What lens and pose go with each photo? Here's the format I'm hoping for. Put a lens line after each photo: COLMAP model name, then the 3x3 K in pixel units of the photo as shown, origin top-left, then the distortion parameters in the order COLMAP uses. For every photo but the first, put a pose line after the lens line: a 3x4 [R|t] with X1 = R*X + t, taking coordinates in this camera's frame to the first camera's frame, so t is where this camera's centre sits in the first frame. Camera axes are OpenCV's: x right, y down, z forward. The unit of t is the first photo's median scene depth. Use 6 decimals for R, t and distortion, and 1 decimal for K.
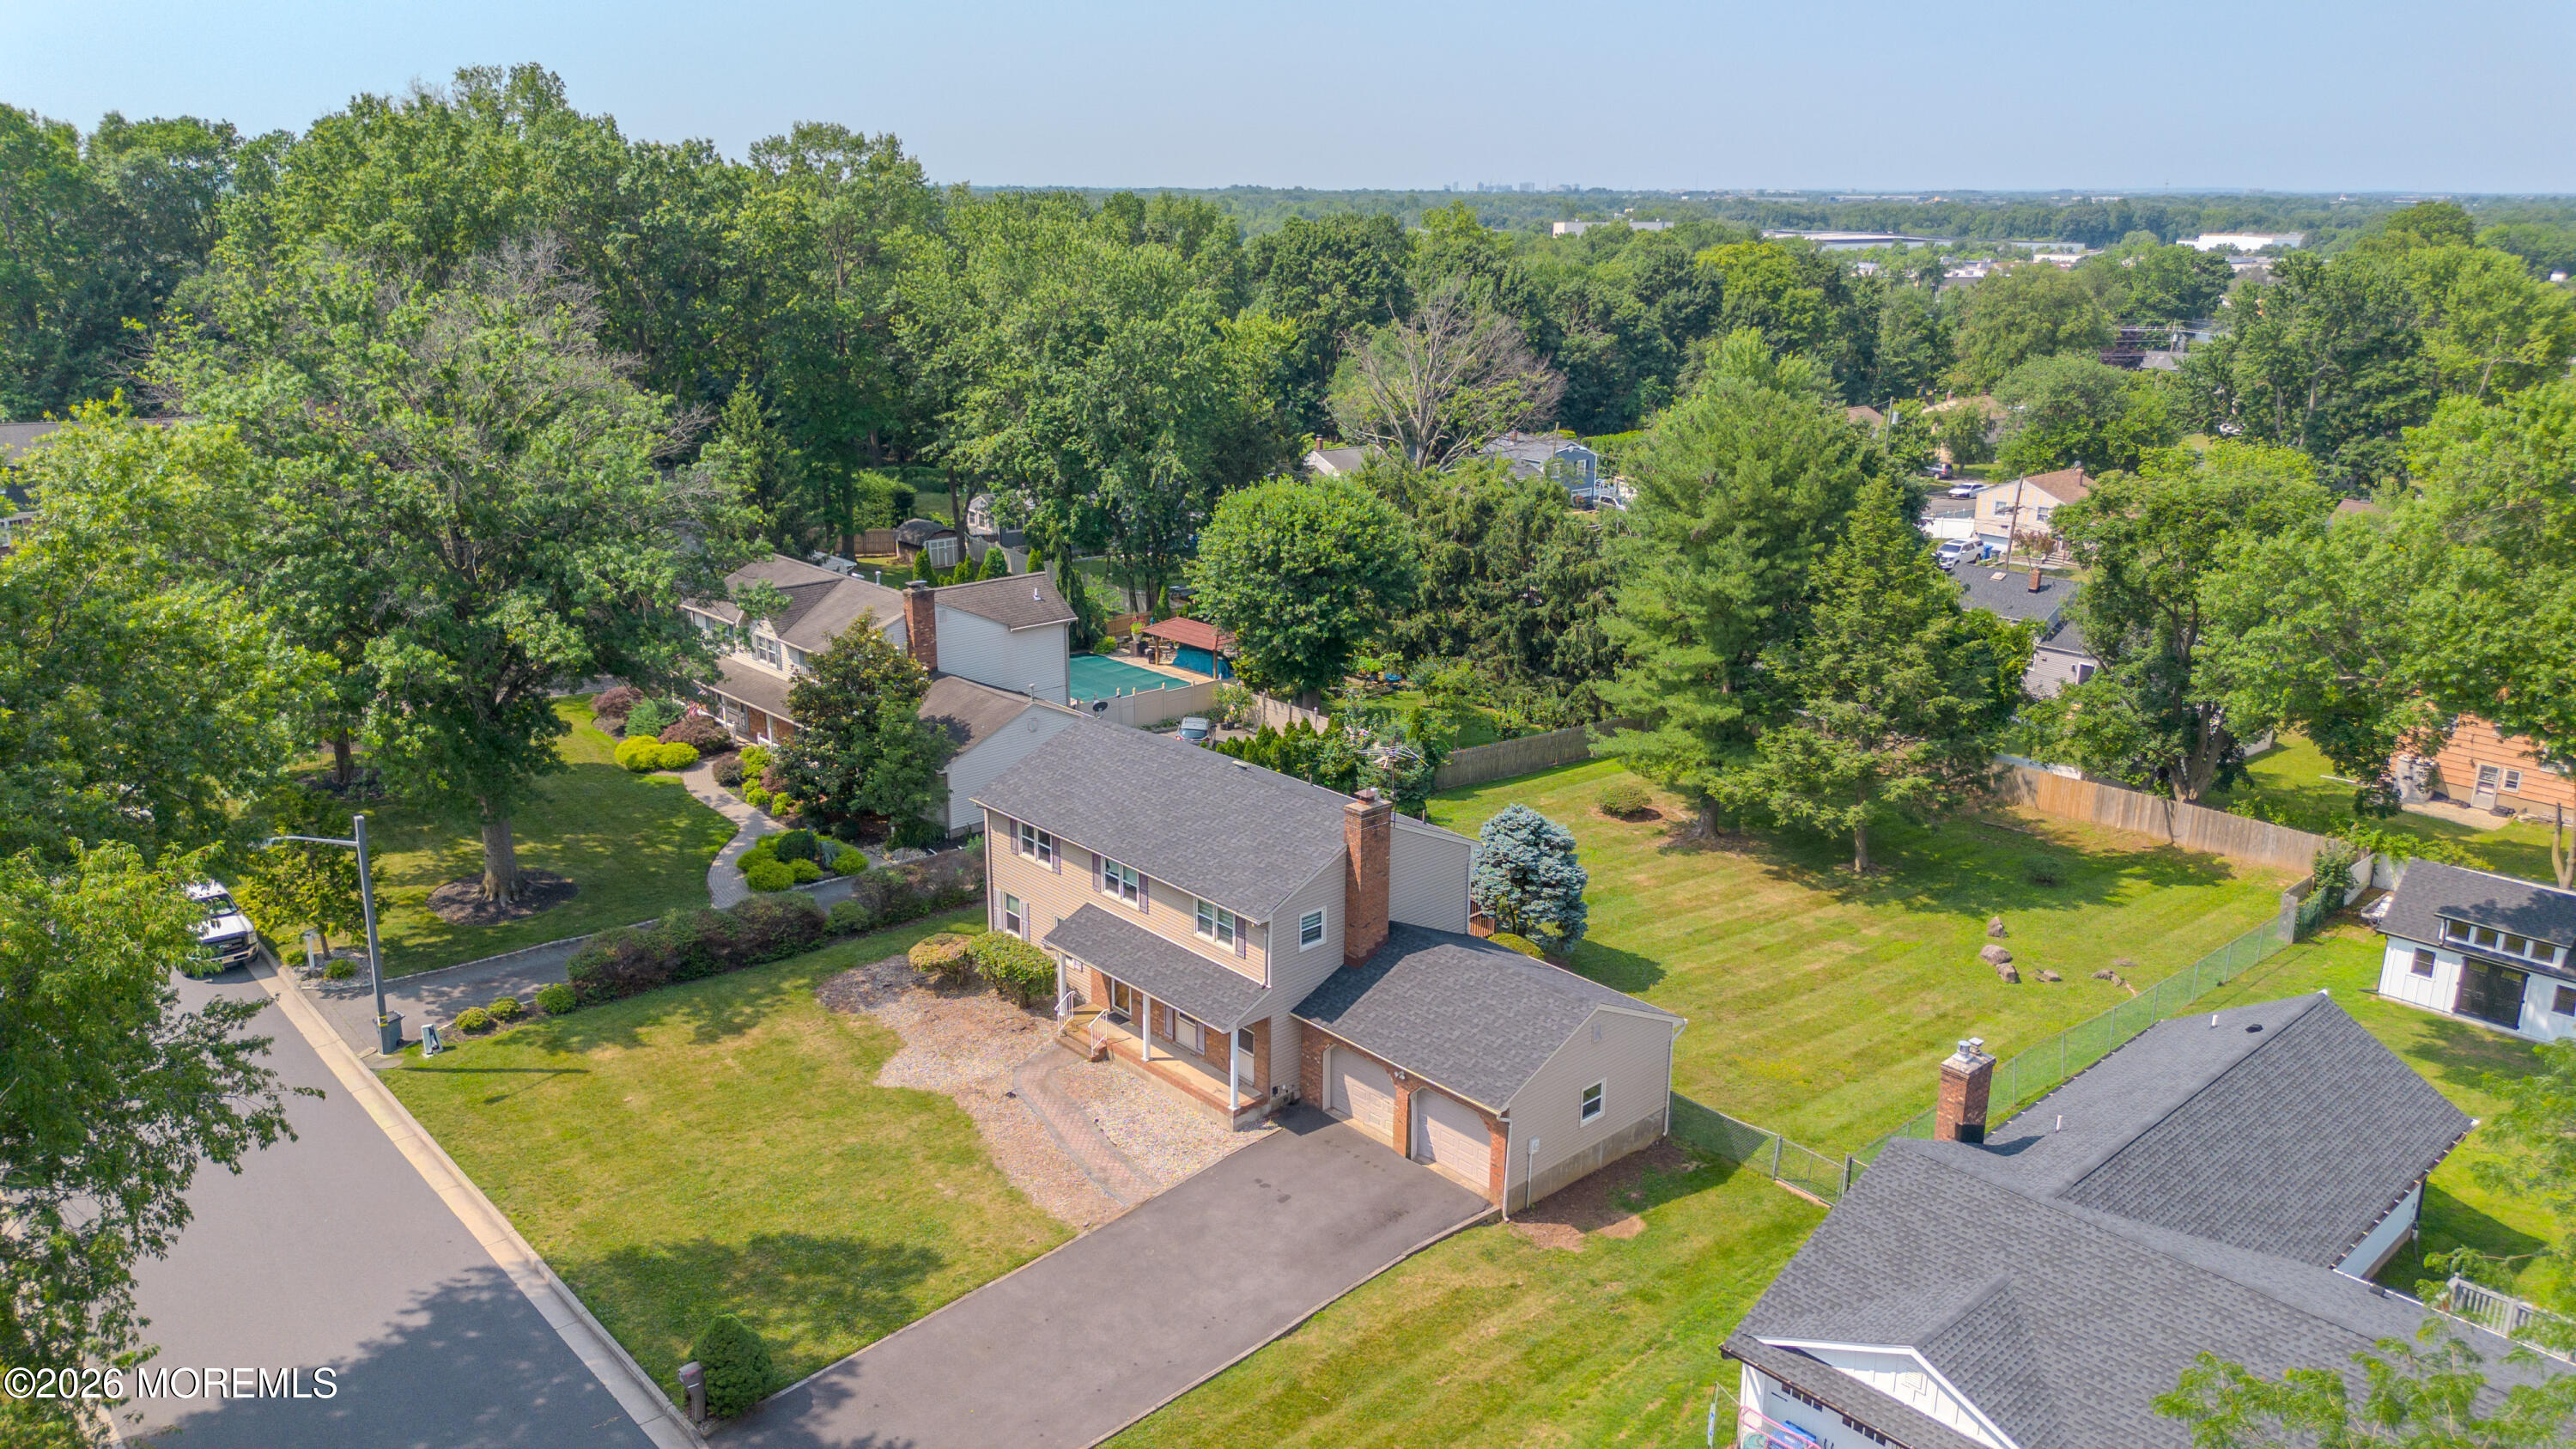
lens RADIAL K [[1821.6, 0, 1288.0], [0, 1821.6, 724.5], [0, 0, 1]] dist [0.075933, -0.077263]
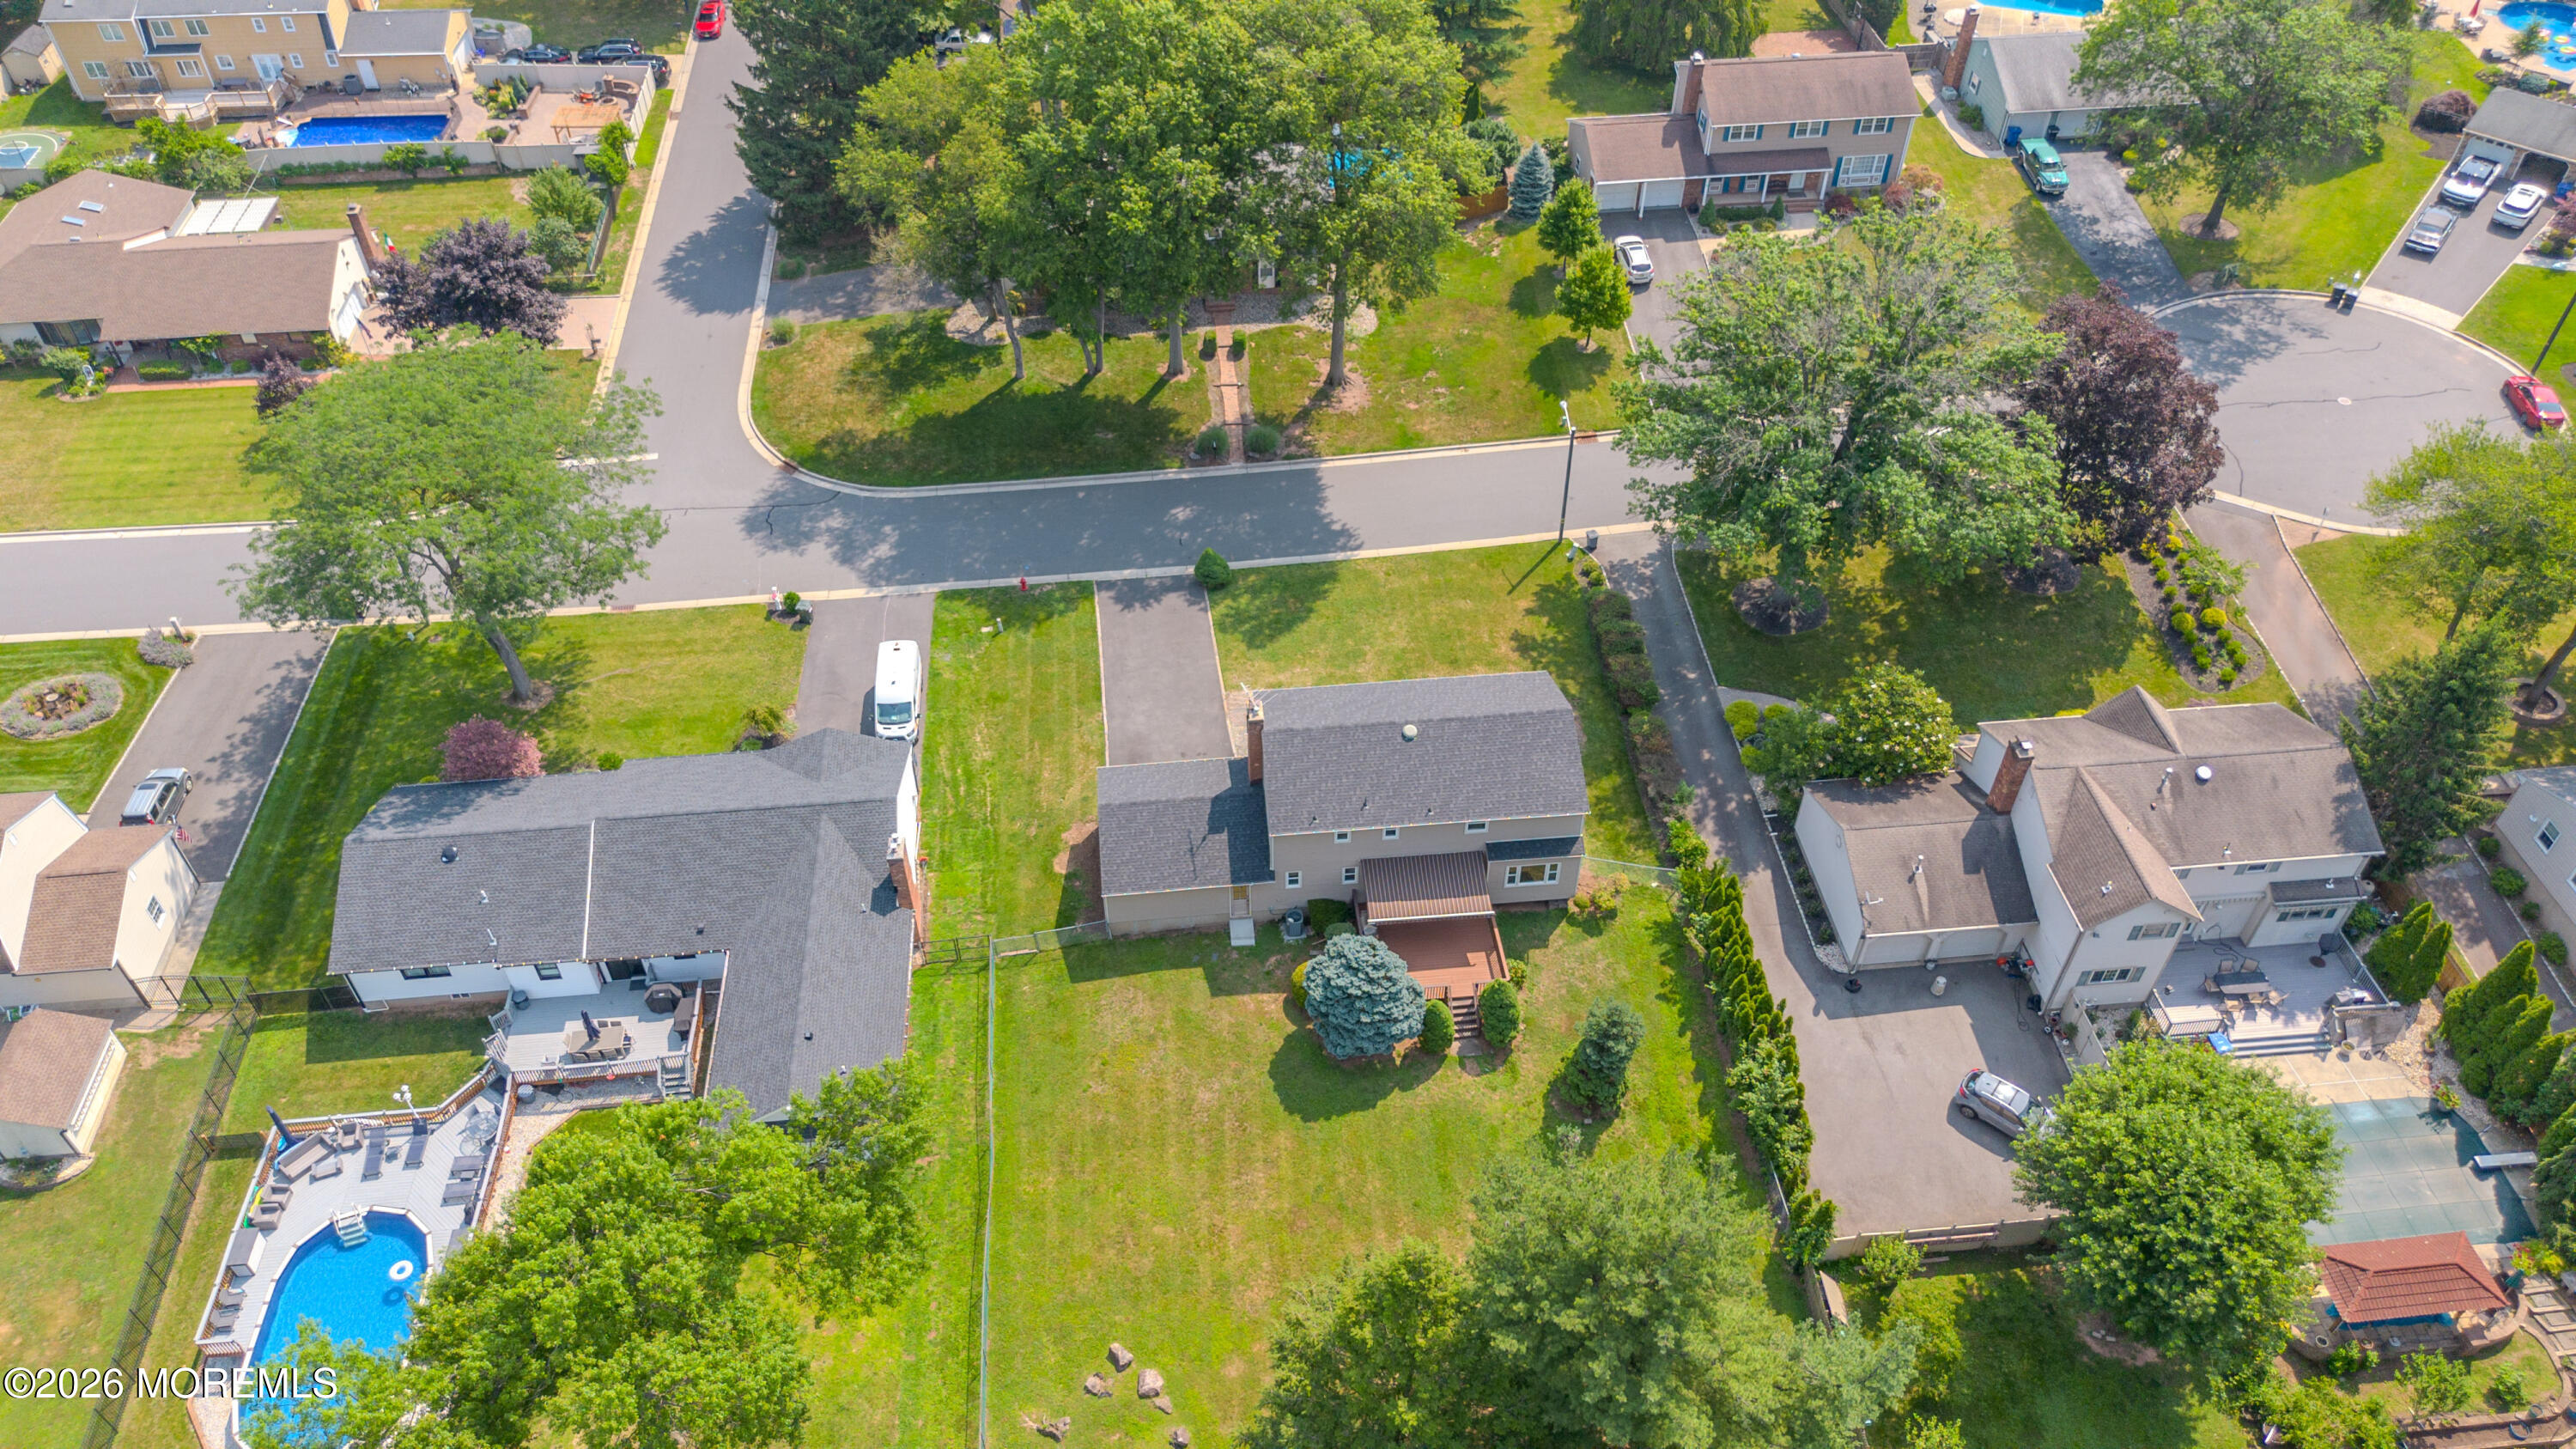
lens RADIAL K [[1821.6, 0, 1288.0], [0, 1821.6, 724.5], [0, 0, 1]] dist [0.075933, -0.077263]
pose [[-0.602165, 0.551543, -0.577233, 0.814158], [-0.225973, 0.575702, 0.785814, -1.030859], [0.765724, 0.603629, -0.222034, 1.183856]]
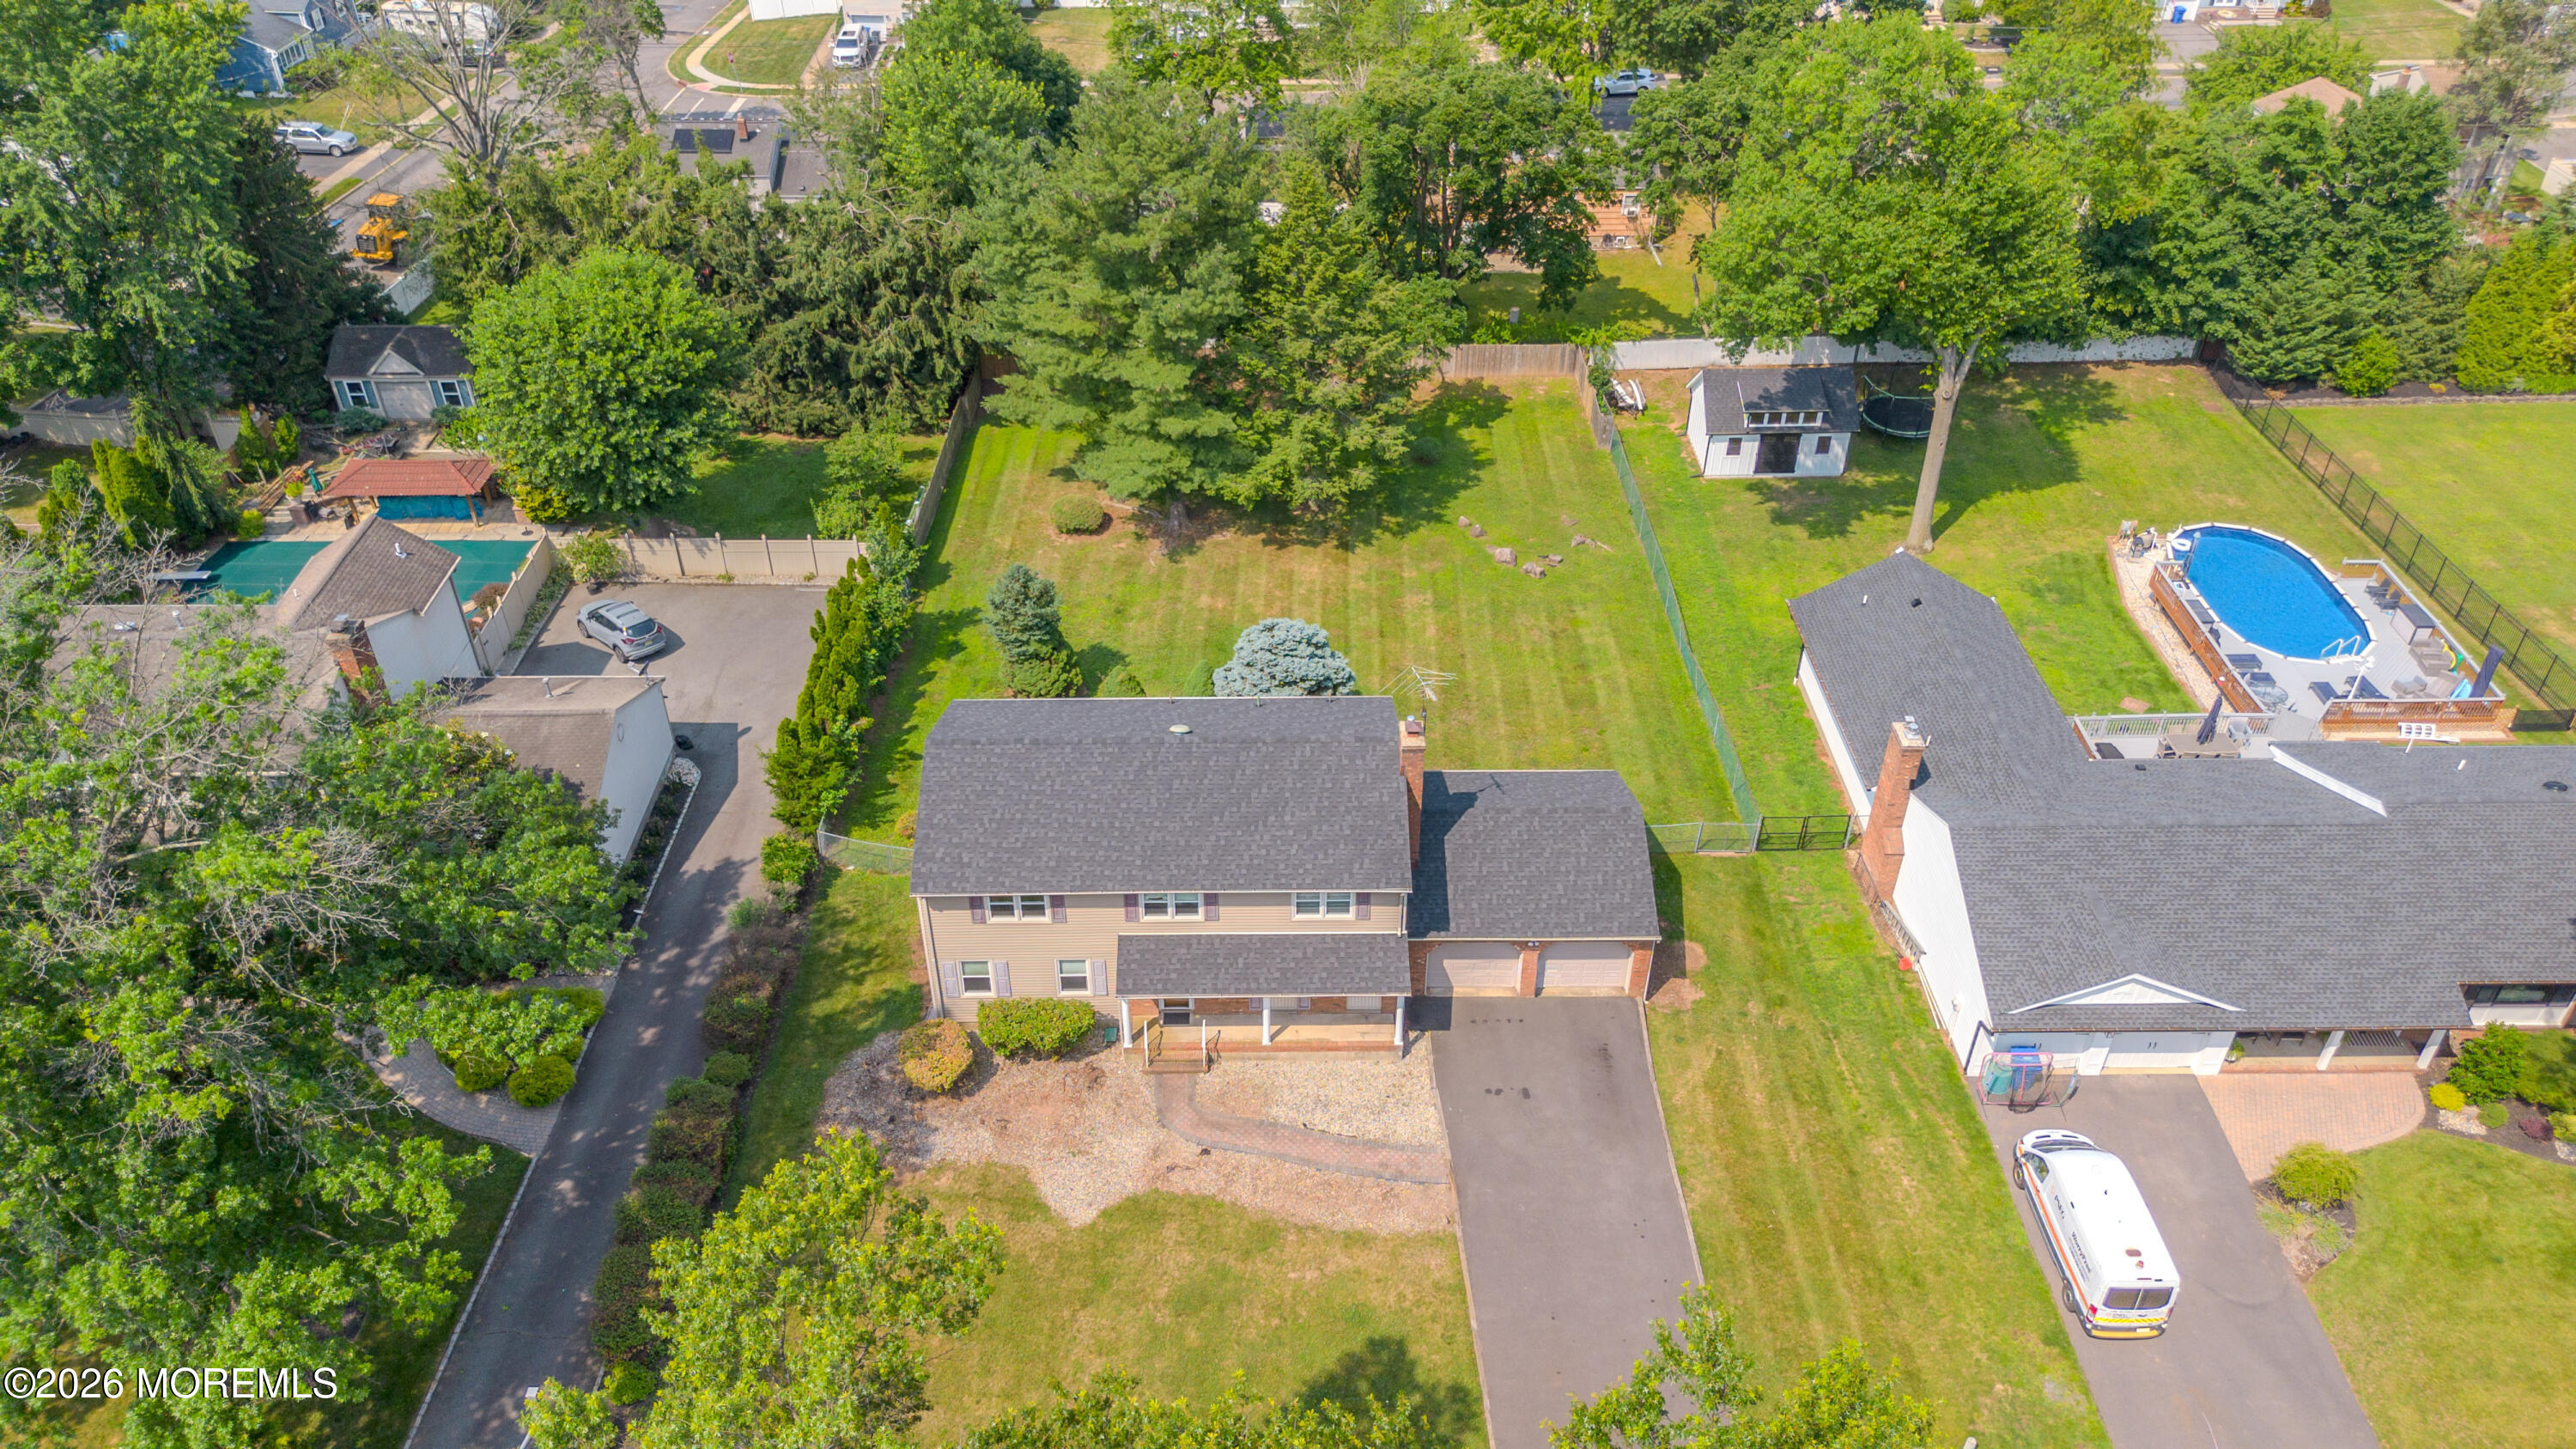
lens RADIAL K [[1826.8, 0, 1288.0], [0, 1826.8, 724.5], [0, 0, 1]] dist [0.072622, -0.078664]
pose [[0.668115, -0.450443, 0.592220, -0.526827], [0.211927, 0.878166, 0.428848, -0.359965], [-0.713239, -0.161012, 0.682177, 0.293950]]
